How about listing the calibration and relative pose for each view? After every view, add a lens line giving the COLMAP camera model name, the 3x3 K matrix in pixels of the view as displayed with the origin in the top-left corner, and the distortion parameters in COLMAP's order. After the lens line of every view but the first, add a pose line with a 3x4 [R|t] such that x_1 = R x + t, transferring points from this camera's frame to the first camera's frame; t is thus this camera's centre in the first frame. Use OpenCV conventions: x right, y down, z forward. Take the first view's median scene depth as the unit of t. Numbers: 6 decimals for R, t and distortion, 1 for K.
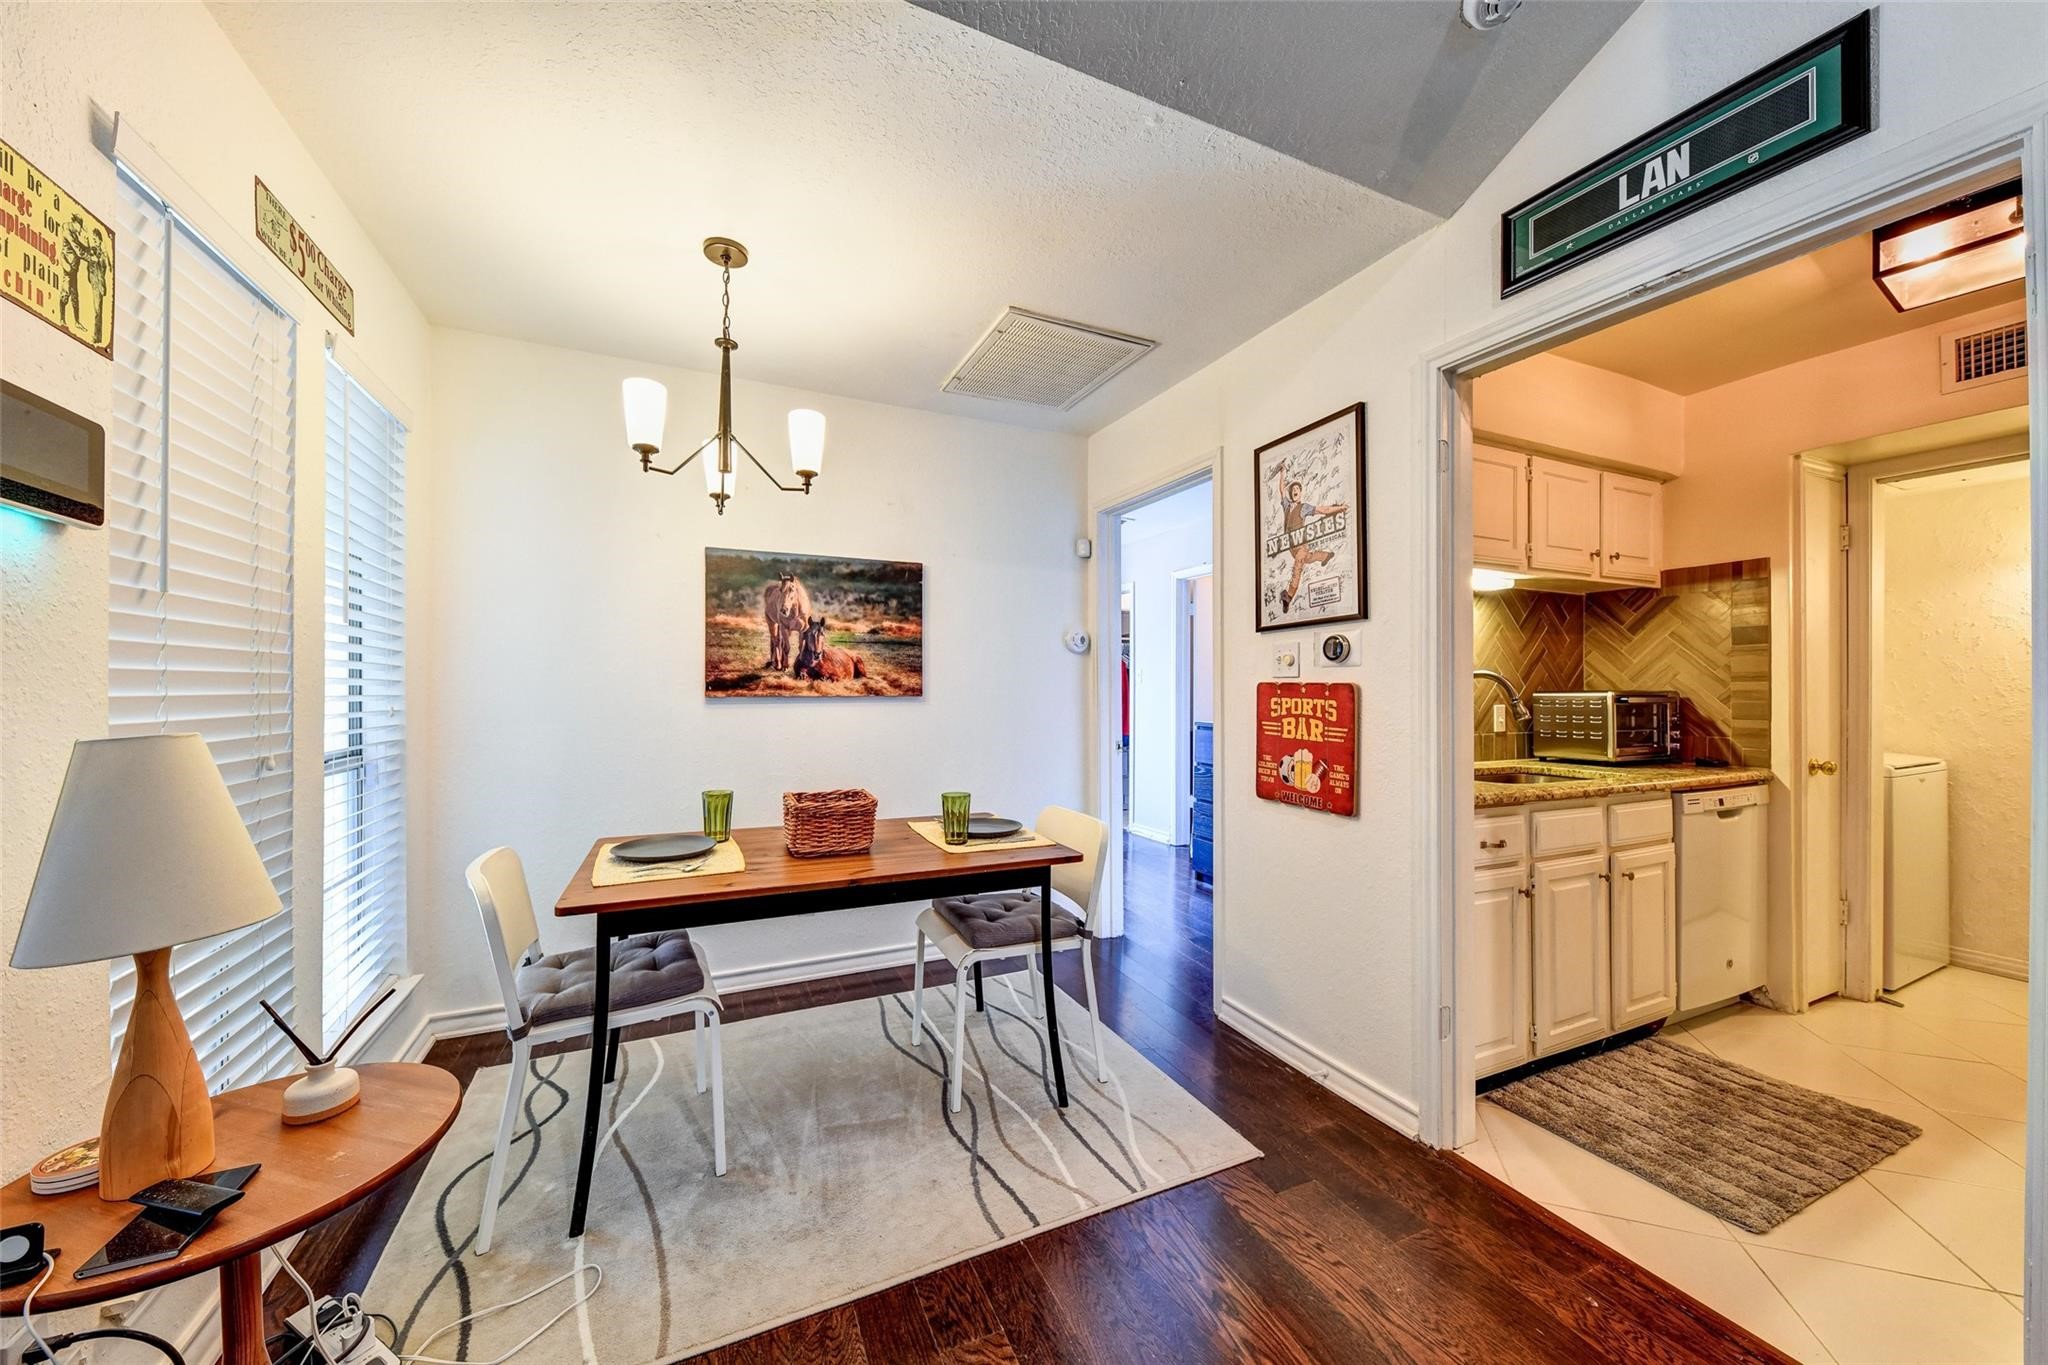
lens RADIAL K [[722.5, 0, 1025.9], [0, 722.5, 689.4], [0, 0, 1]] dist [0.014367, -0.007772]
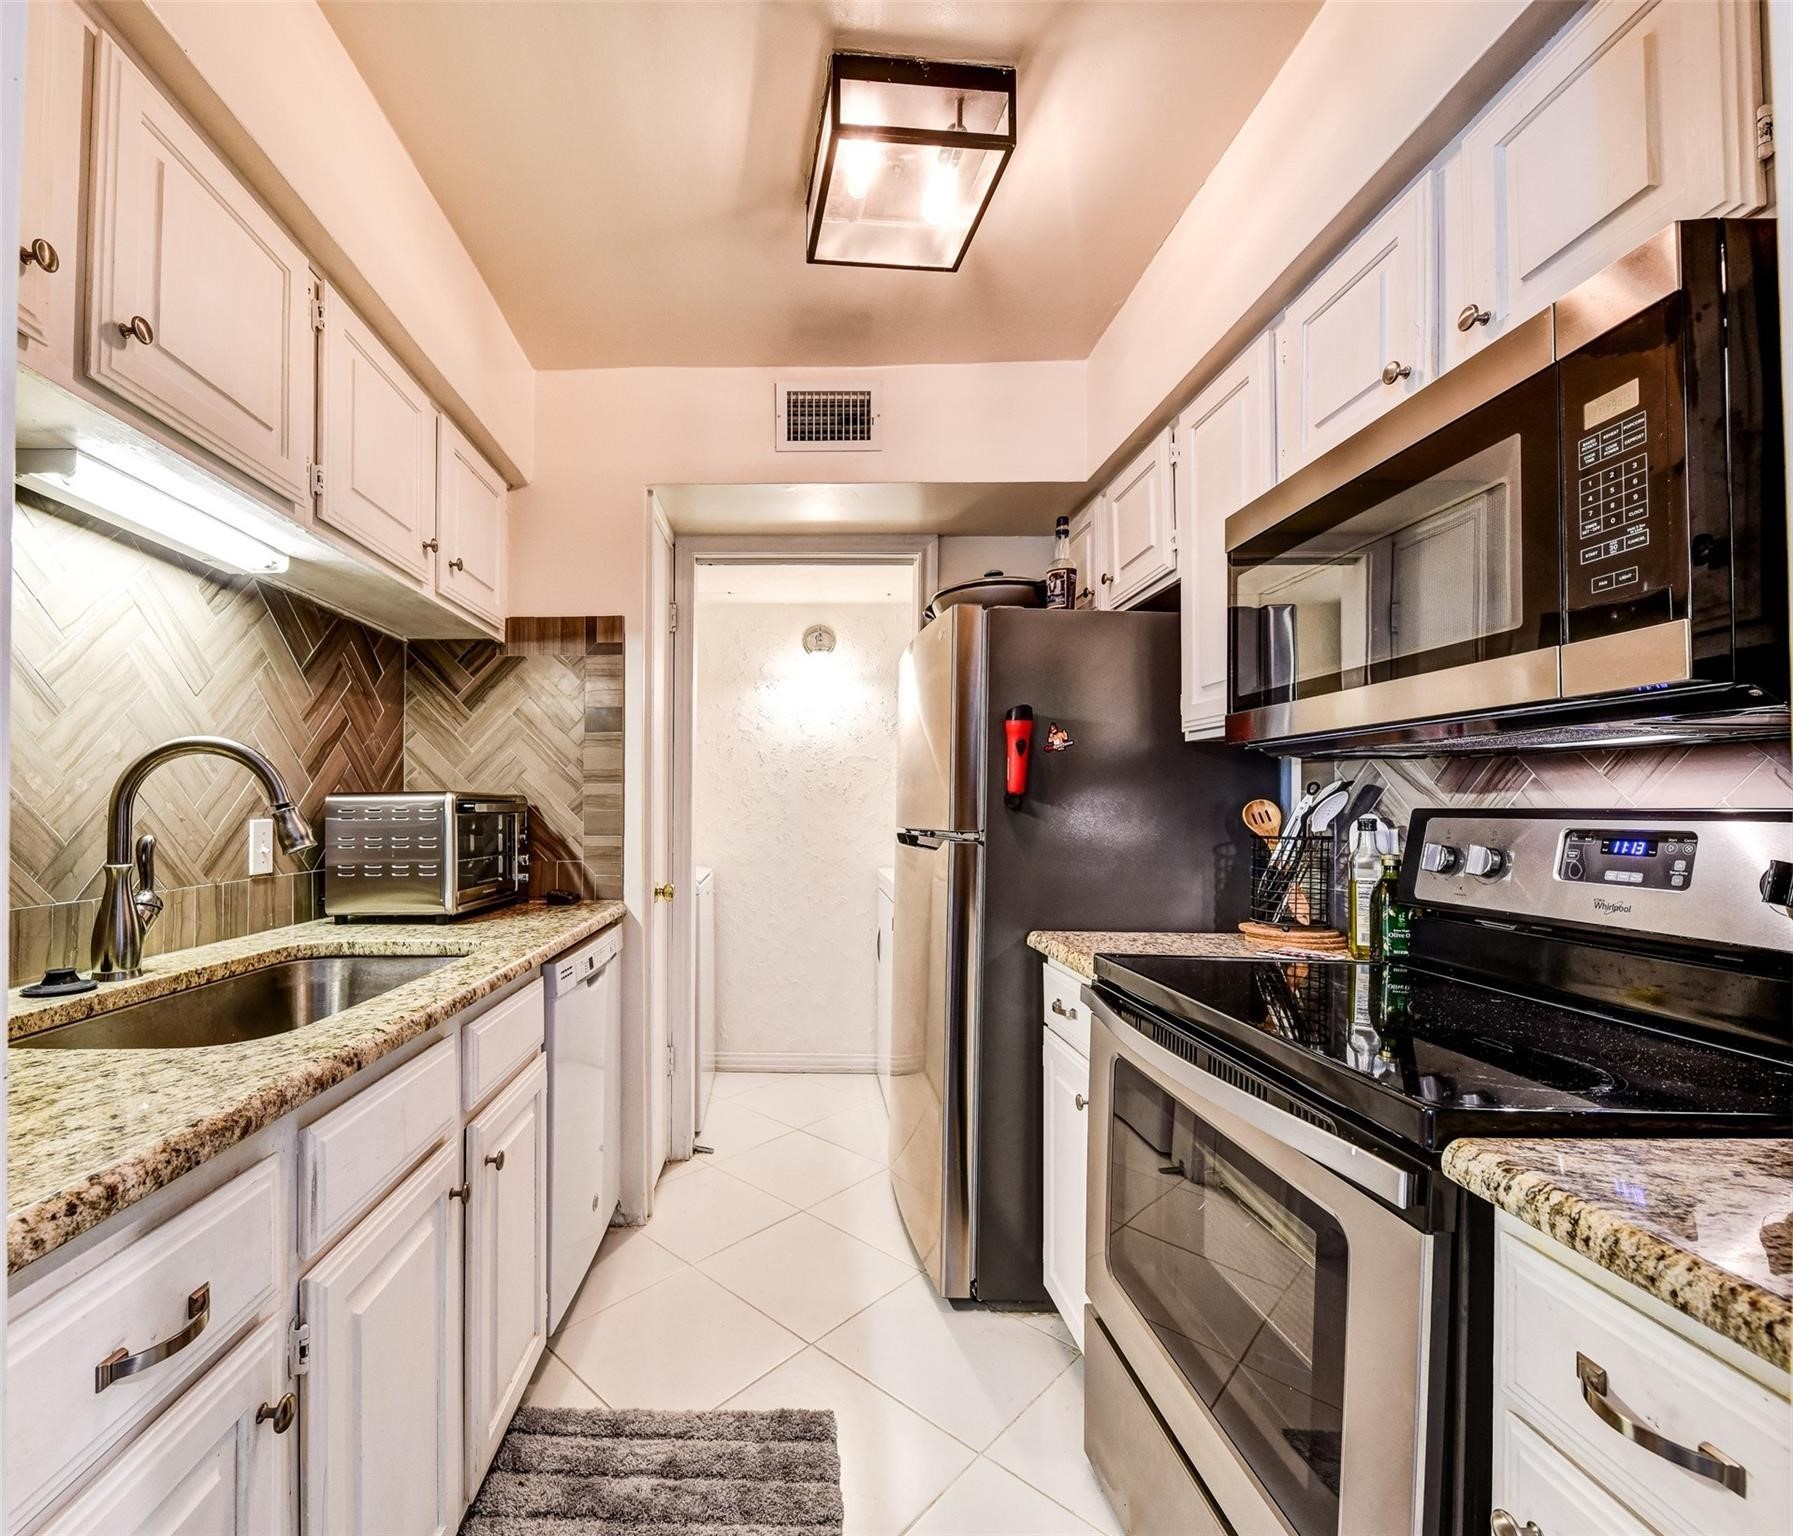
lens RADIAL K [[803.3, 0, 764.3], [0, 803.3, 794.3], [0, 0, 1]] dist [0.011631, -0.006072]
pose [[0.454655, 0.016880, 0.890508, 0.354051], [-0.002109, 0.999838, -0.017876, 0.015101], [-0.890665, 0.006250, 0.454617, 0.494159]]
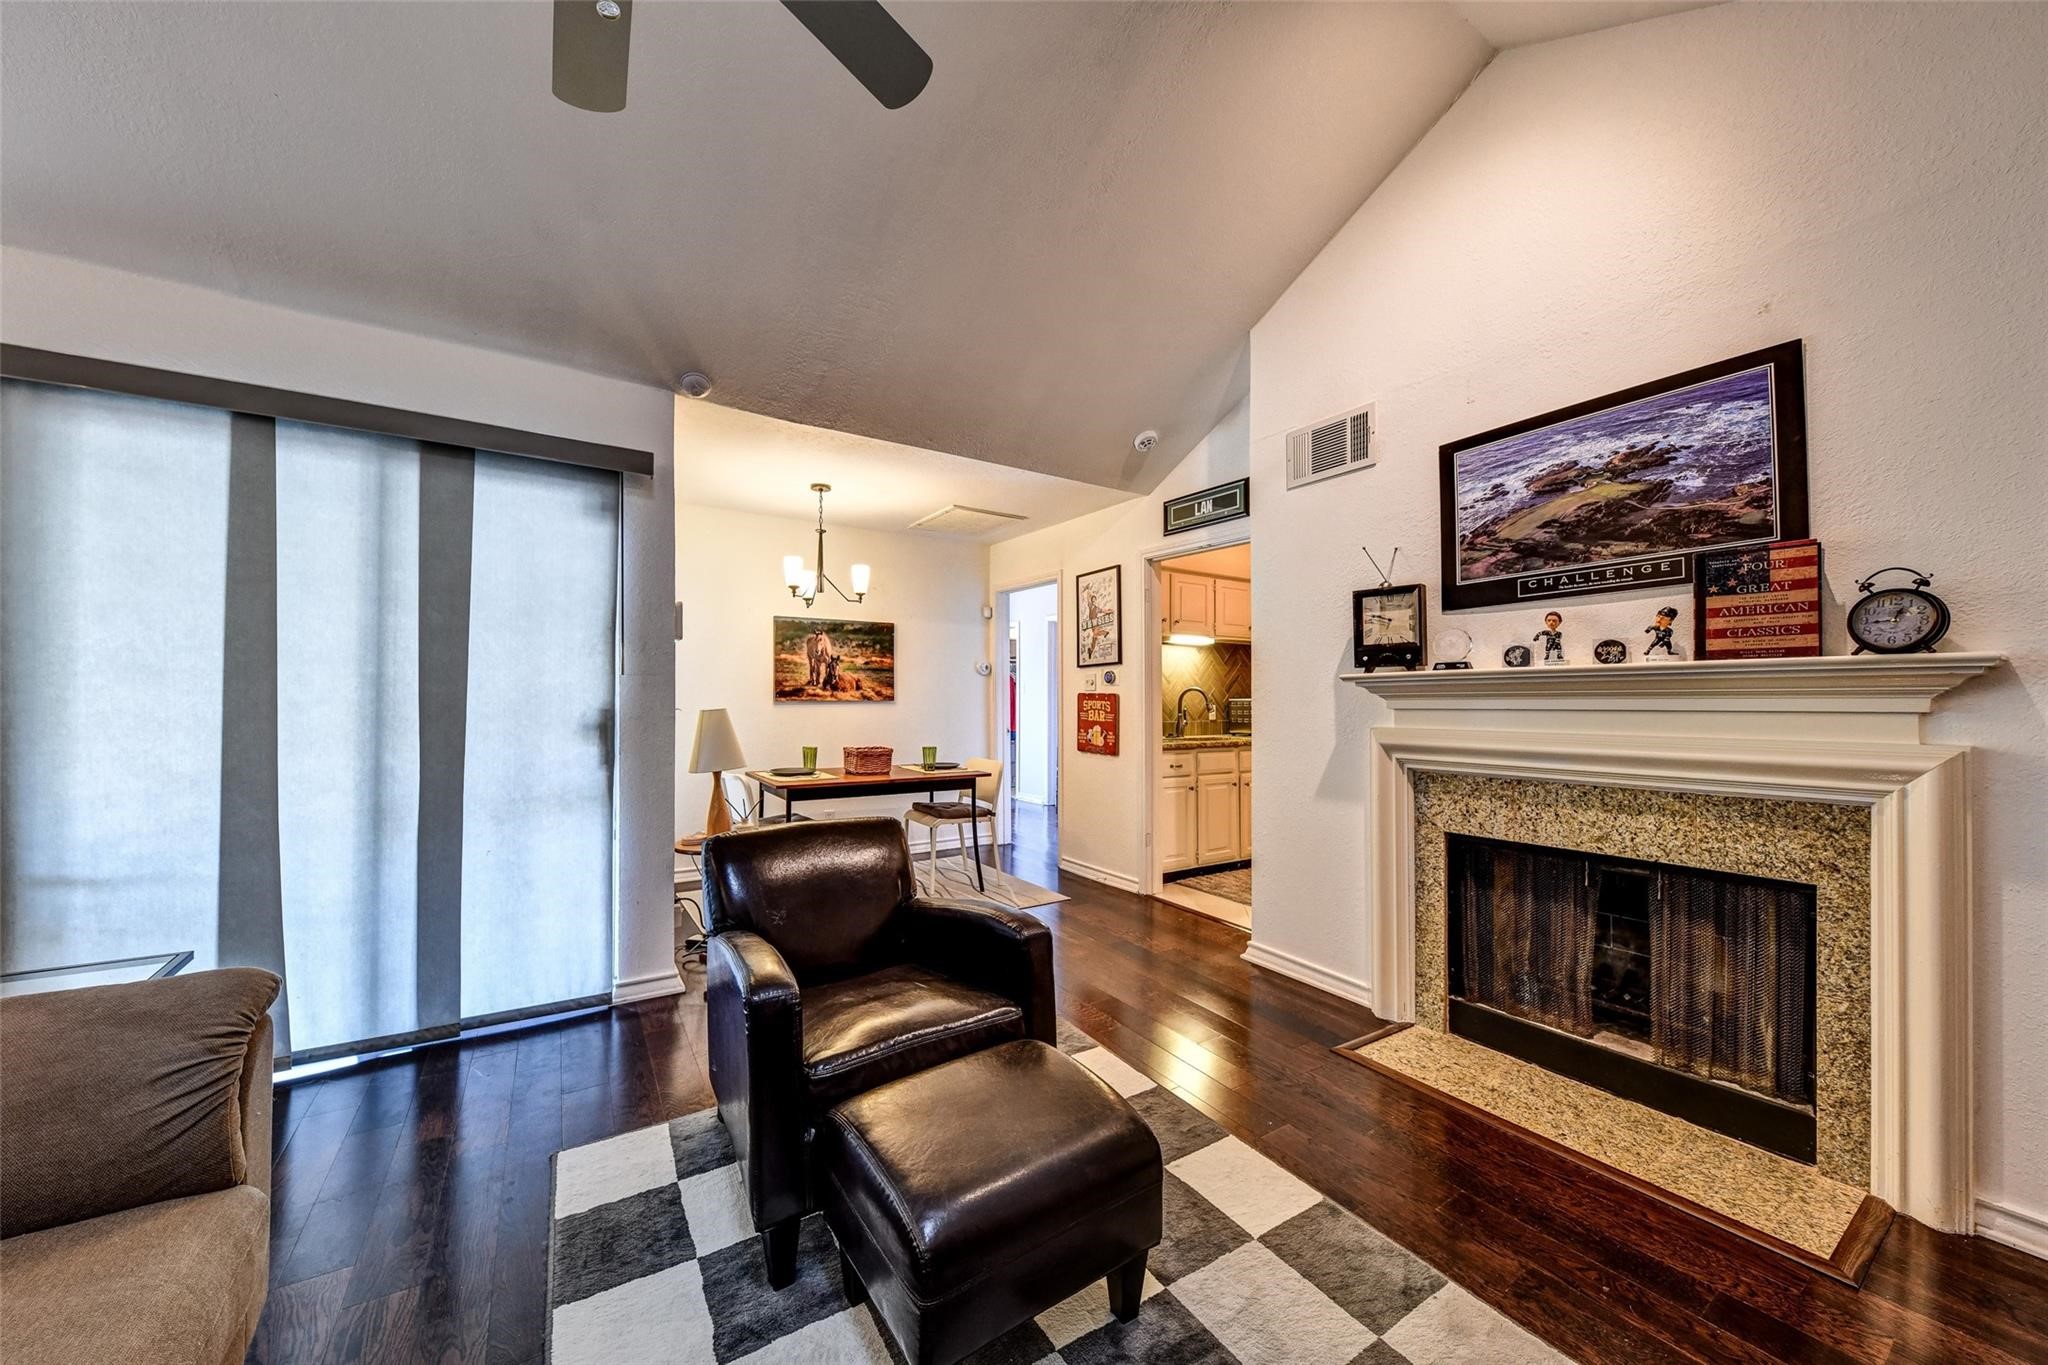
lens RADIAL K [[722.5, 0, 1025.9], [0, 722.5, 689.4], [0, 0, 1]] dist [0.014367, -0.007772]
pose [[0.988243, 0.001674, 0.152881, -0.108621], [0.000316, 0.999916, -0.012992, 0.005255], [-0.152890, 0.012887, 0.988159, -0.824616]]
